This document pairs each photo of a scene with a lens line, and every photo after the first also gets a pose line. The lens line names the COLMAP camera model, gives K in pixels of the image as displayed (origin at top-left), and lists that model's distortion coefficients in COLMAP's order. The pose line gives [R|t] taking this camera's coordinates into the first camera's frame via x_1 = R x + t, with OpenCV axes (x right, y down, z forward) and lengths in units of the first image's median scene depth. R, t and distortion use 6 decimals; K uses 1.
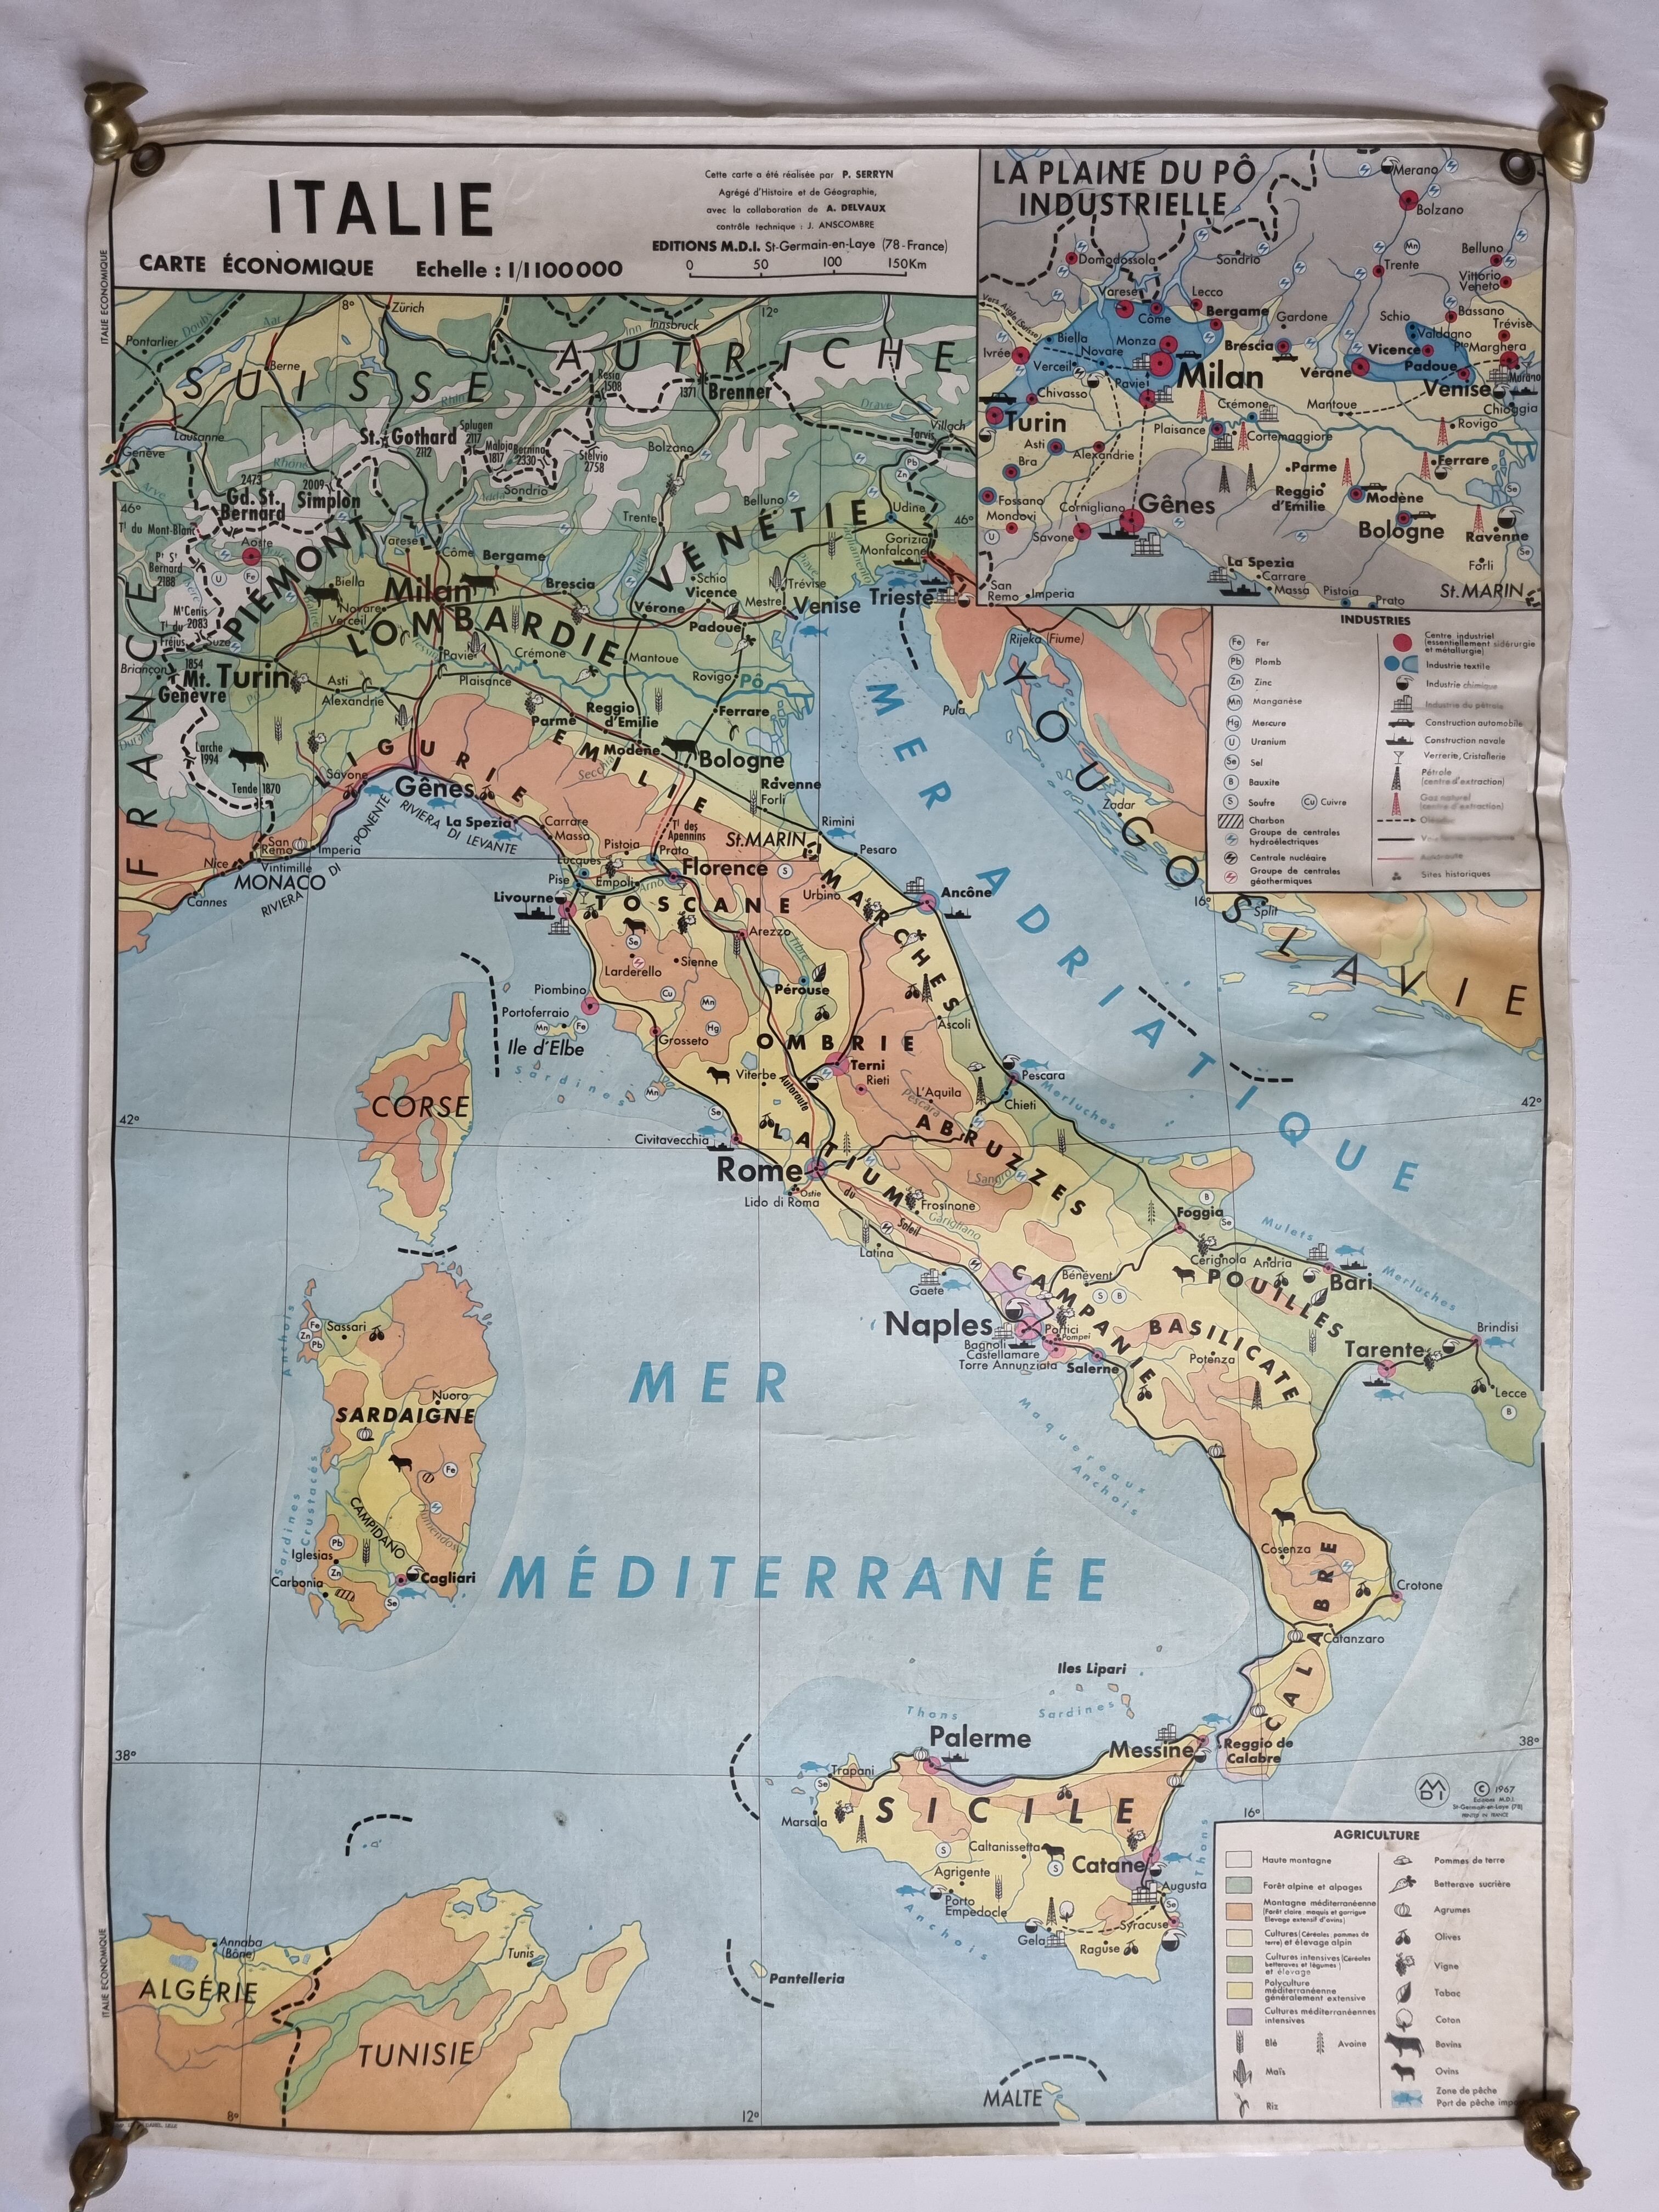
lens RADIAL K [[1700.4, 0, 833.5], [0, 1700.4, 1099.9], [0, 0, 1]] dist [0.043905, -0.044294]
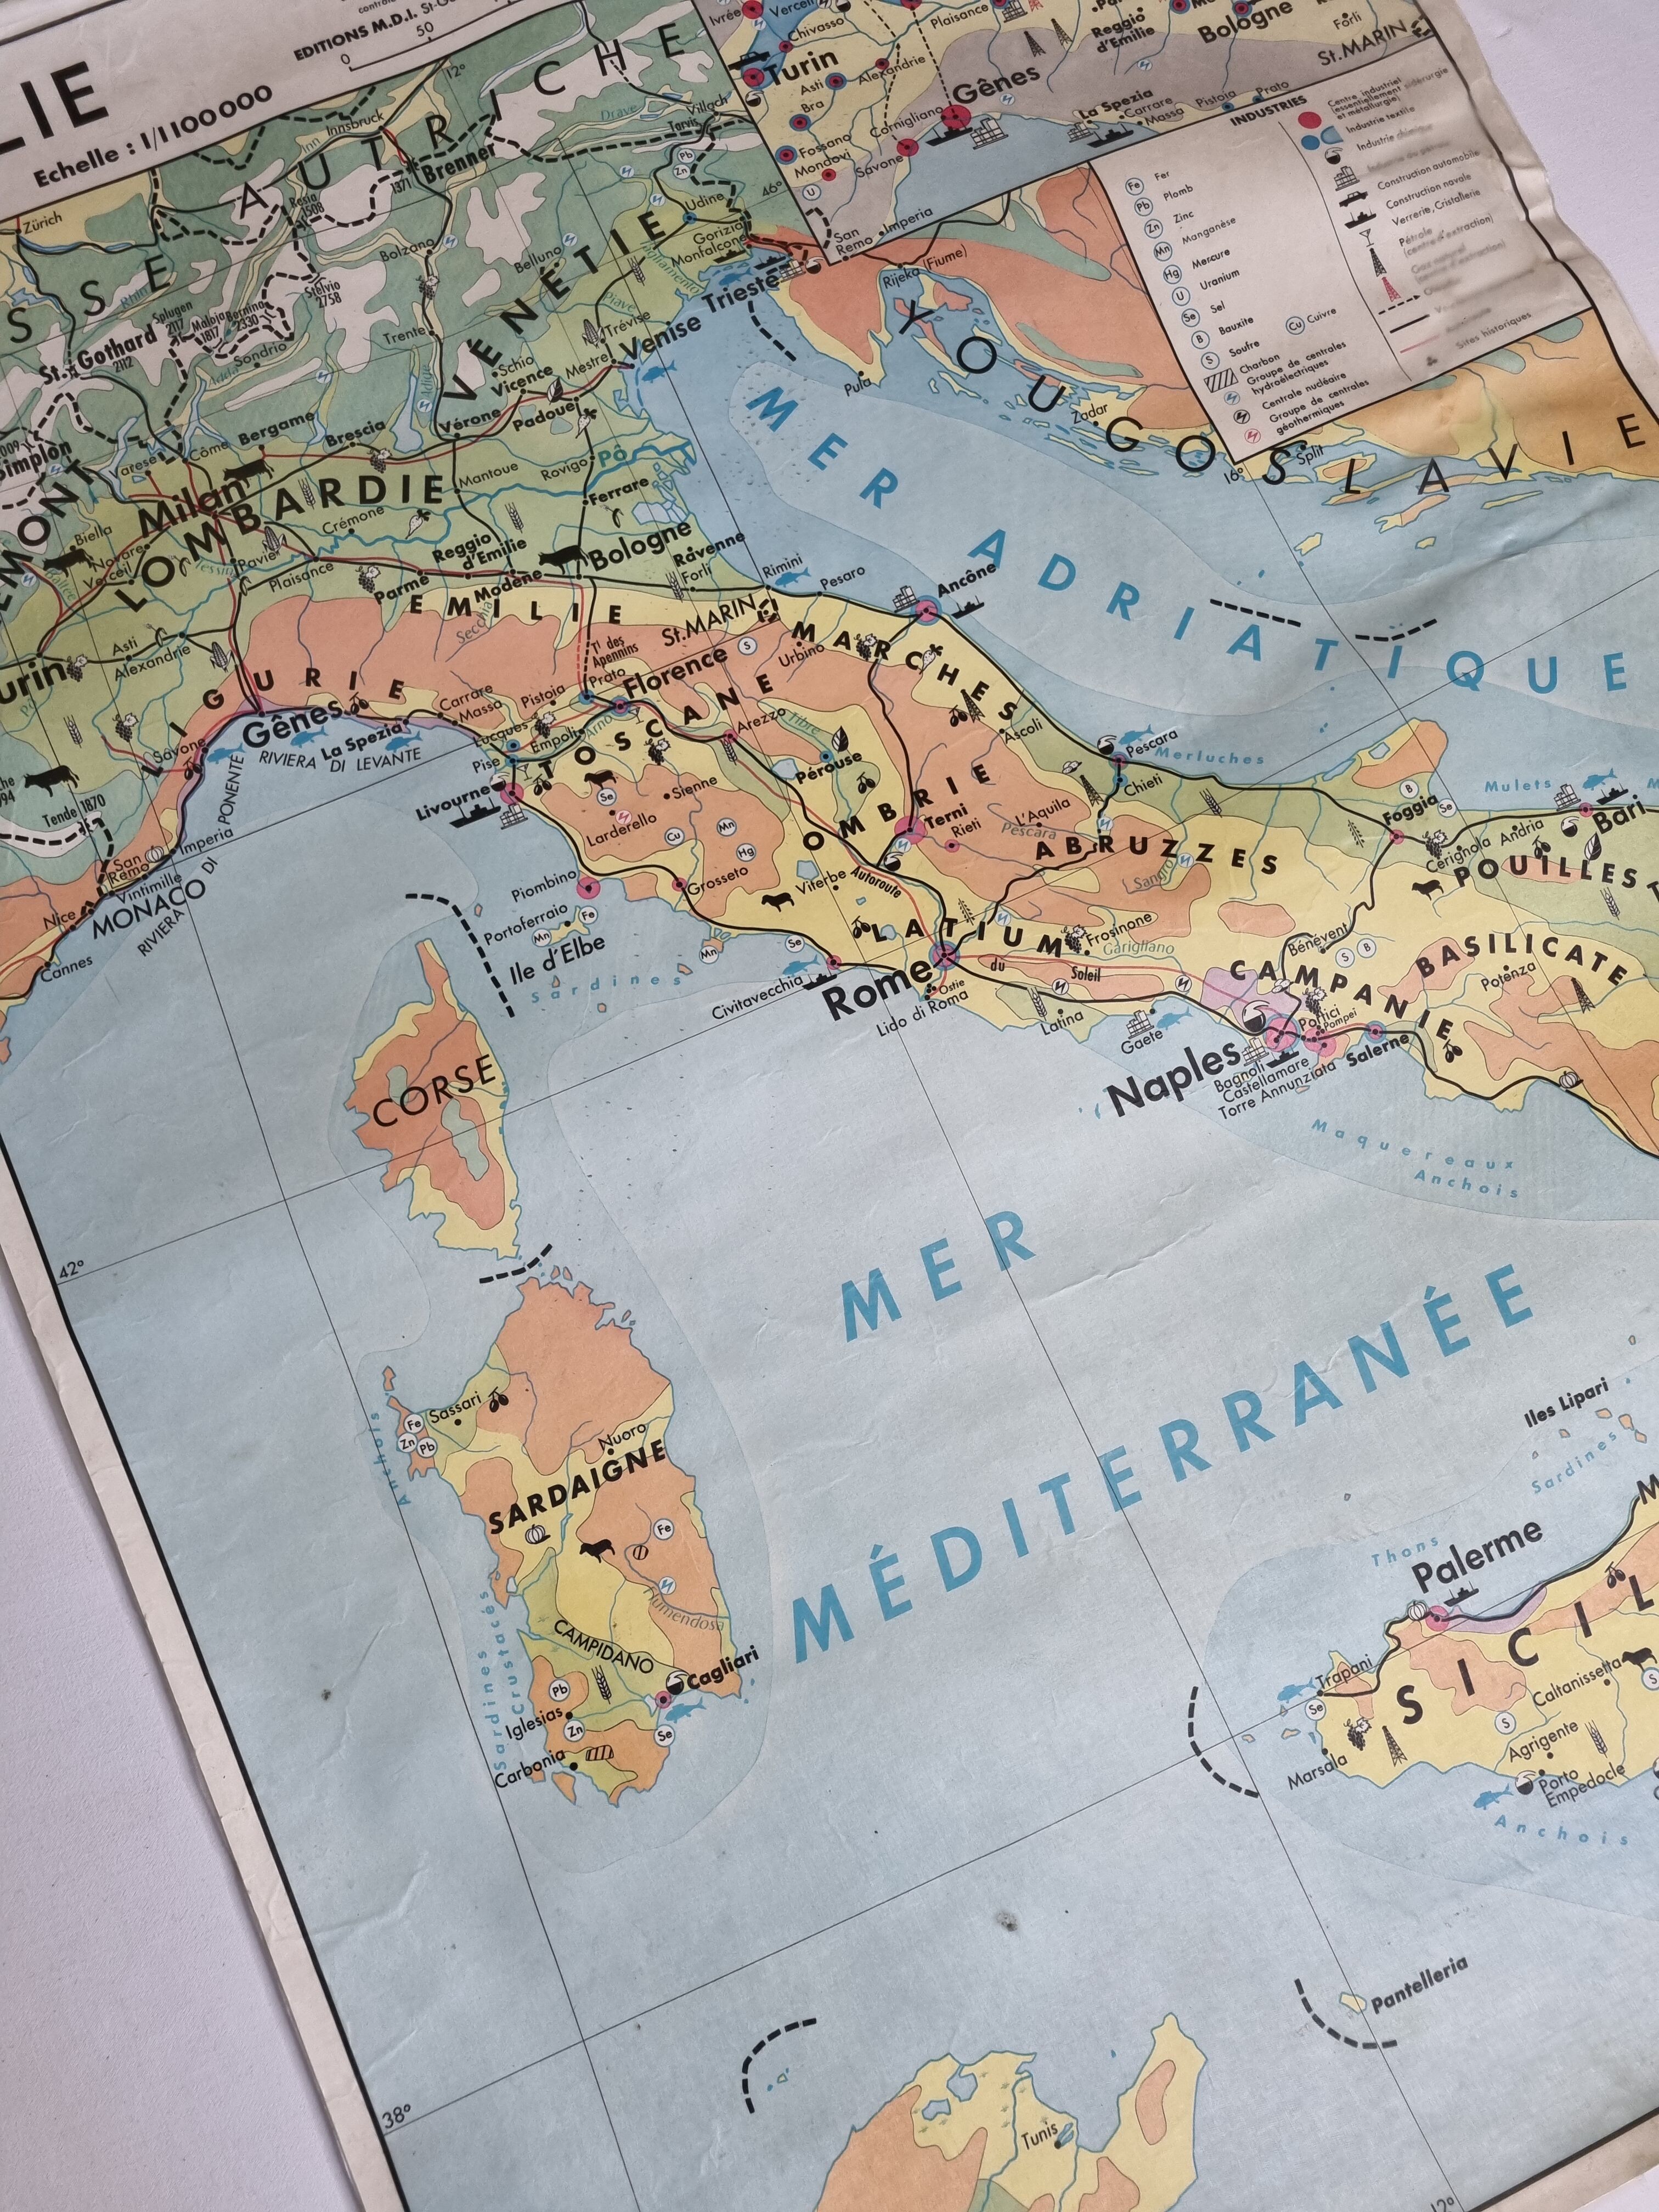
lens RADIAL K [[1700.4, 0, 839.7], [0, 1700.4, 1116.1], [0, 0, 1]] dist [0.043905, -0.044294]
pose [[0.908720, -0.406690, 0.093980, -0.153452], [0.416375, 0.899020, -0.135627, 0.188651], [-0.029331, 0.162378, 0.986293, 0.253189]]
